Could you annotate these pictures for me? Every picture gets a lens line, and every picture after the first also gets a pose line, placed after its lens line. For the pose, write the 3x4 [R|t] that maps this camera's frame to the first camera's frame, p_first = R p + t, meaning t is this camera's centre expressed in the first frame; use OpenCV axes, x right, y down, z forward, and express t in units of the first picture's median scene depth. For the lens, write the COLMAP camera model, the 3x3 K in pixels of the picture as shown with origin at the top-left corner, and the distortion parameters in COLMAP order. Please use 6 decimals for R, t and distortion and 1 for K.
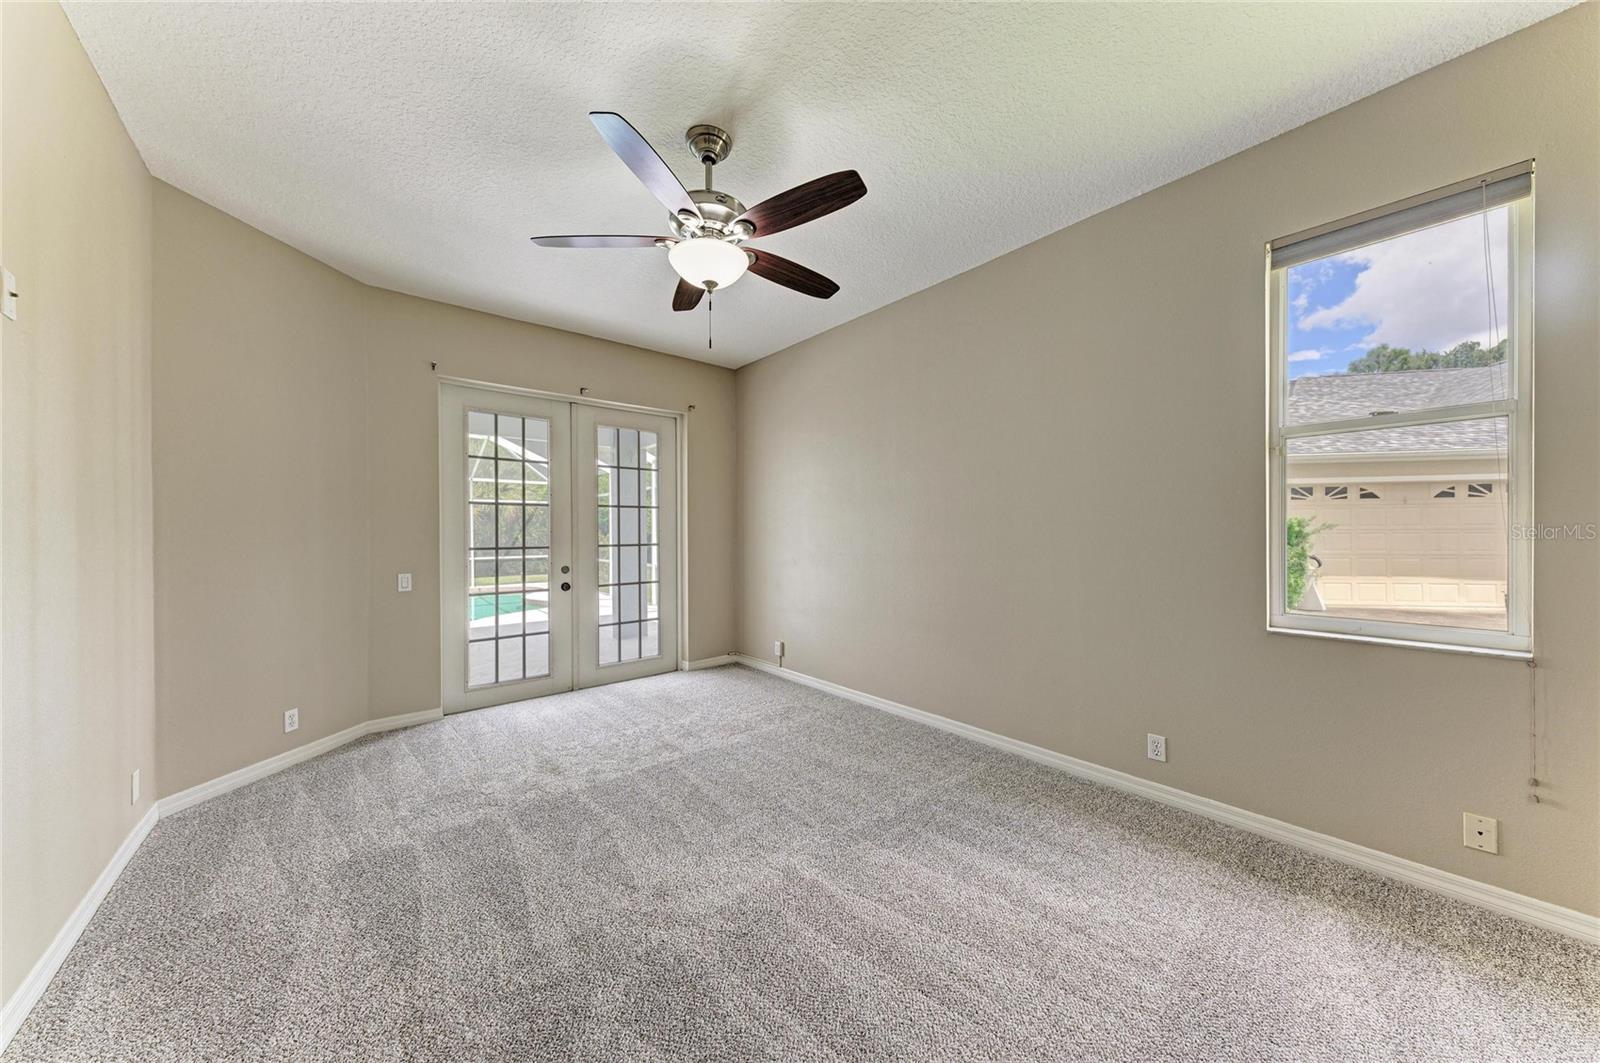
lens RADIAL K [[538.4, 0, 806.9], [0, 538.4, 534.8], [0, 0, 1]] dist [0.012368, -0.001949]
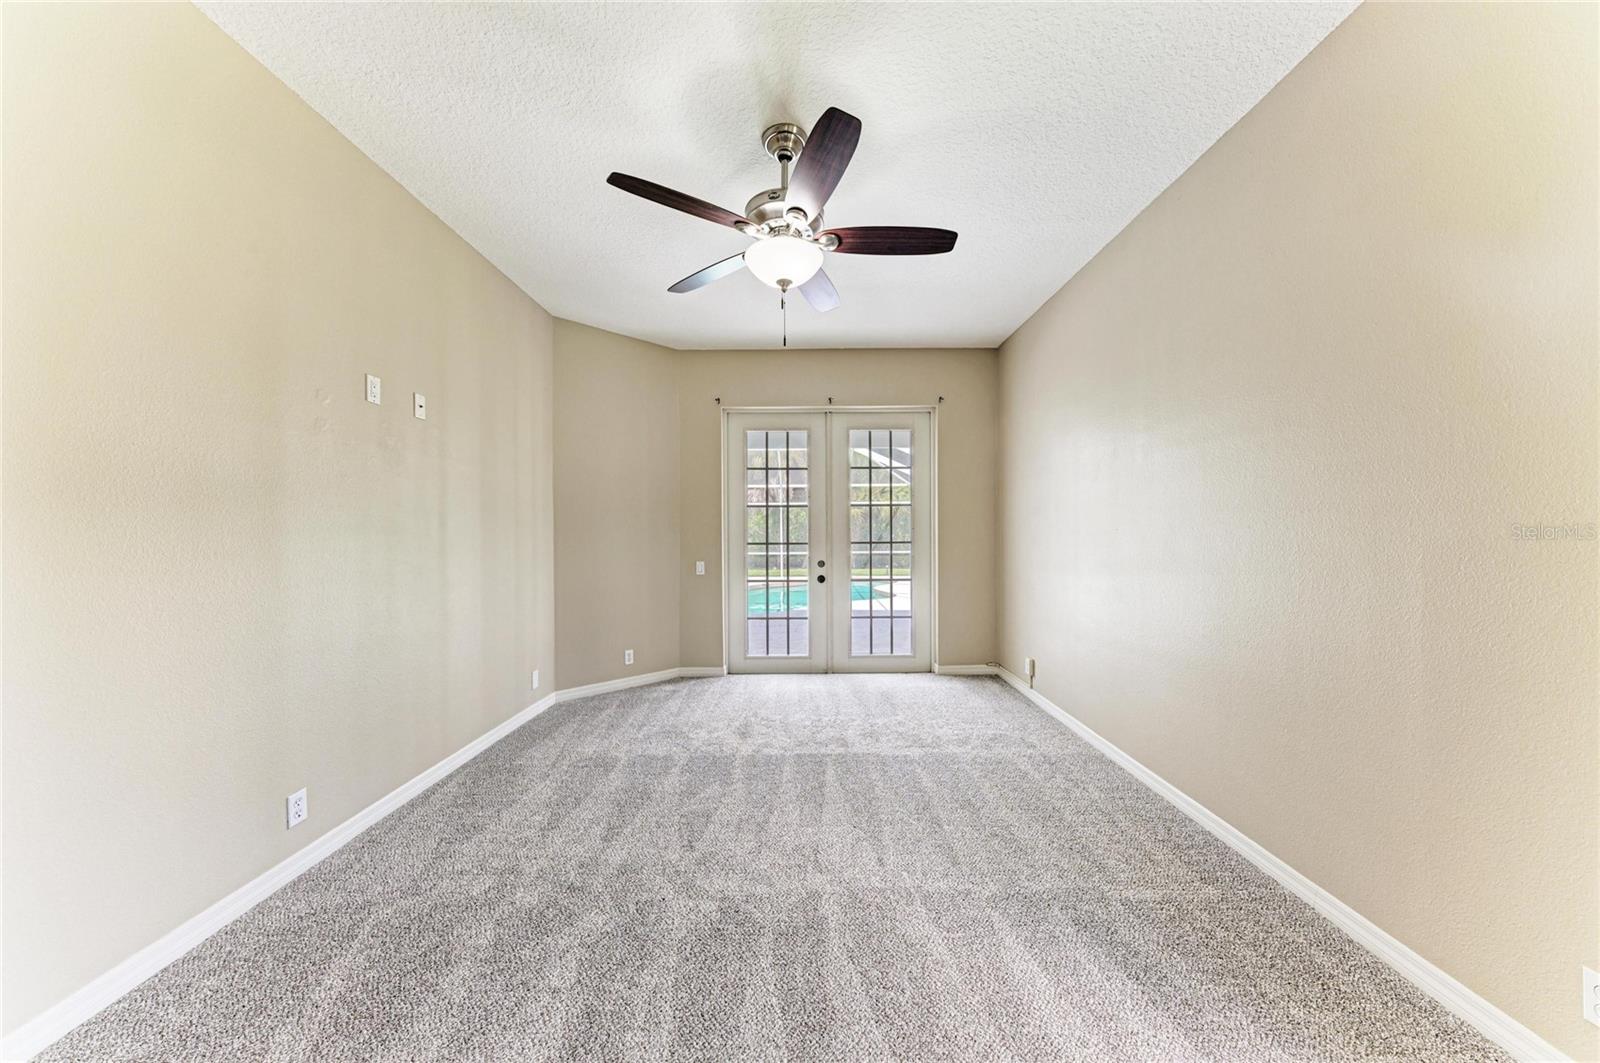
lens RADIAL K [[540.1, 0, 800.8], [0, 540.1, 534.4], [0, 0, 1]] dist [0.022582, -0.005921]
pose [[0.763739, 0.005667, -0.645501, 0.284114], [-0.003247, 0.999983, 0.004937, -0.001132], [0.645518, -0.001674, 0.763744, 0.141691]]
